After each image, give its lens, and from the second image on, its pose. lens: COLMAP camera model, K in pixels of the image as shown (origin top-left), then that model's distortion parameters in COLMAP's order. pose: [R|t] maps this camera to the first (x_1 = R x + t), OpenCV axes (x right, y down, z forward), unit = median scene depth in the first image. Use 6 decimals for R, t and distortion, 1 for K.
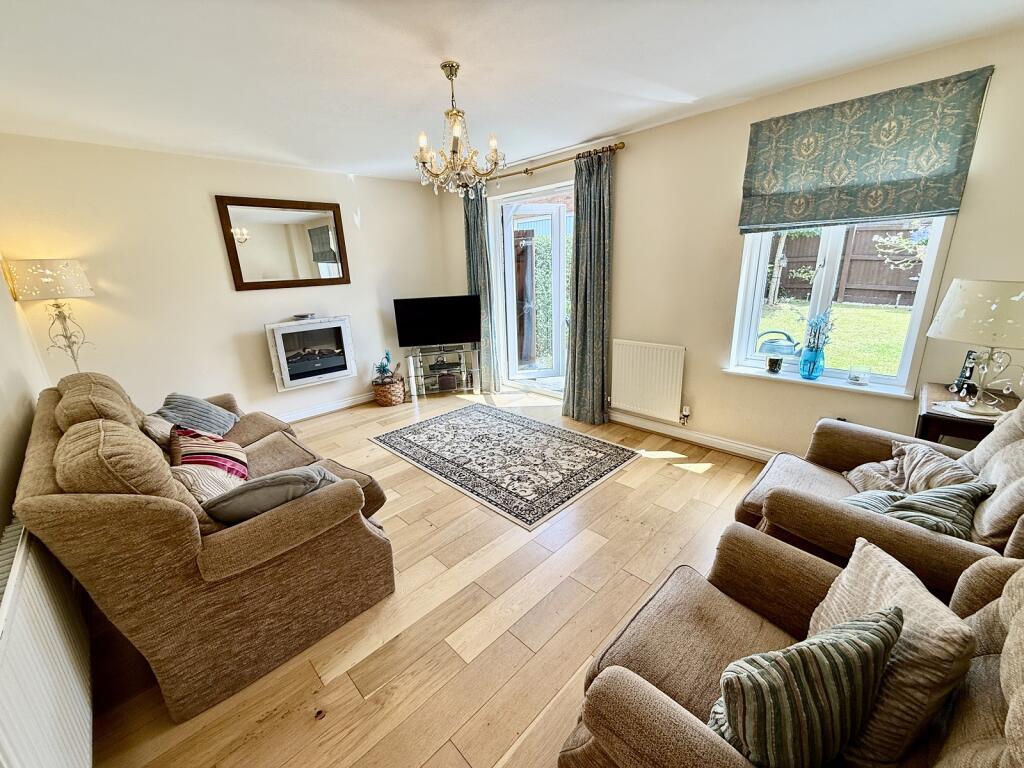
lens RADIAL K [[408.6, 0, 509.8], [0, 408.6, 384.1], [0, 0, 1]] dist [-0.000763, -0.000320]
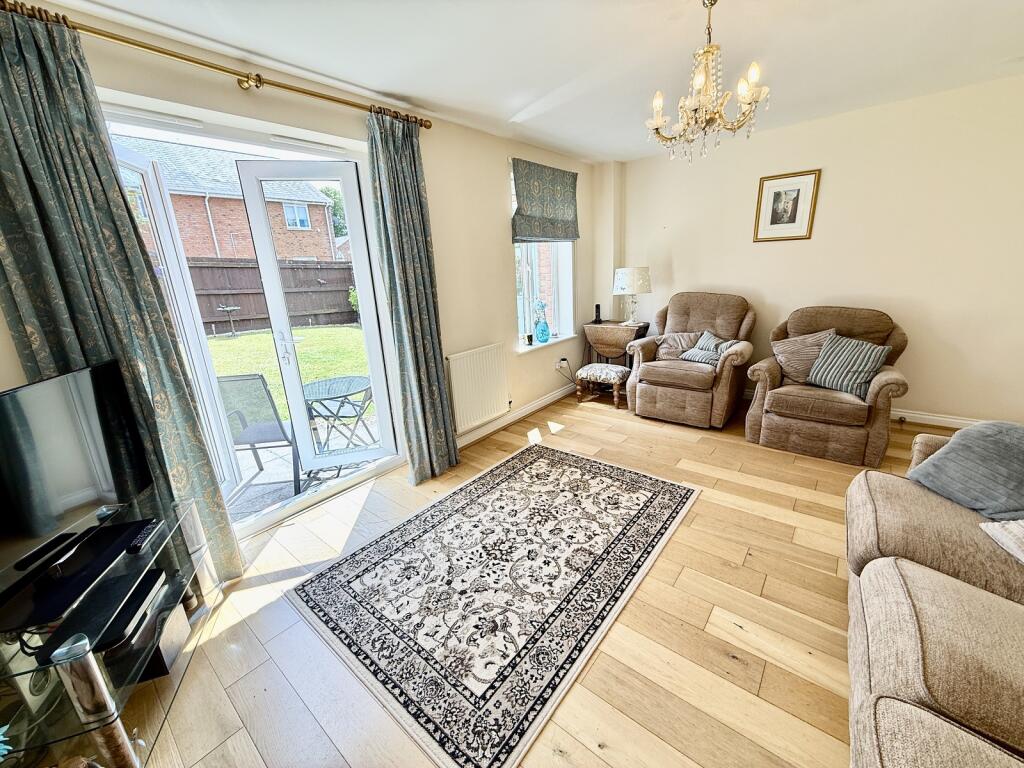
lens RADIAL K [[408.6, 0, 509.8], [0, 408.6, 384.1], [0, 0, 1]] dist [-0.000763, -0.000320]
pose [[-0.095085, -0.234508, 0.967453, -0.649259], [0.337105, 0.906850, 0.252950, -0.253679], [-0.936653, 0.350185, -0.007174, 1.009632]]
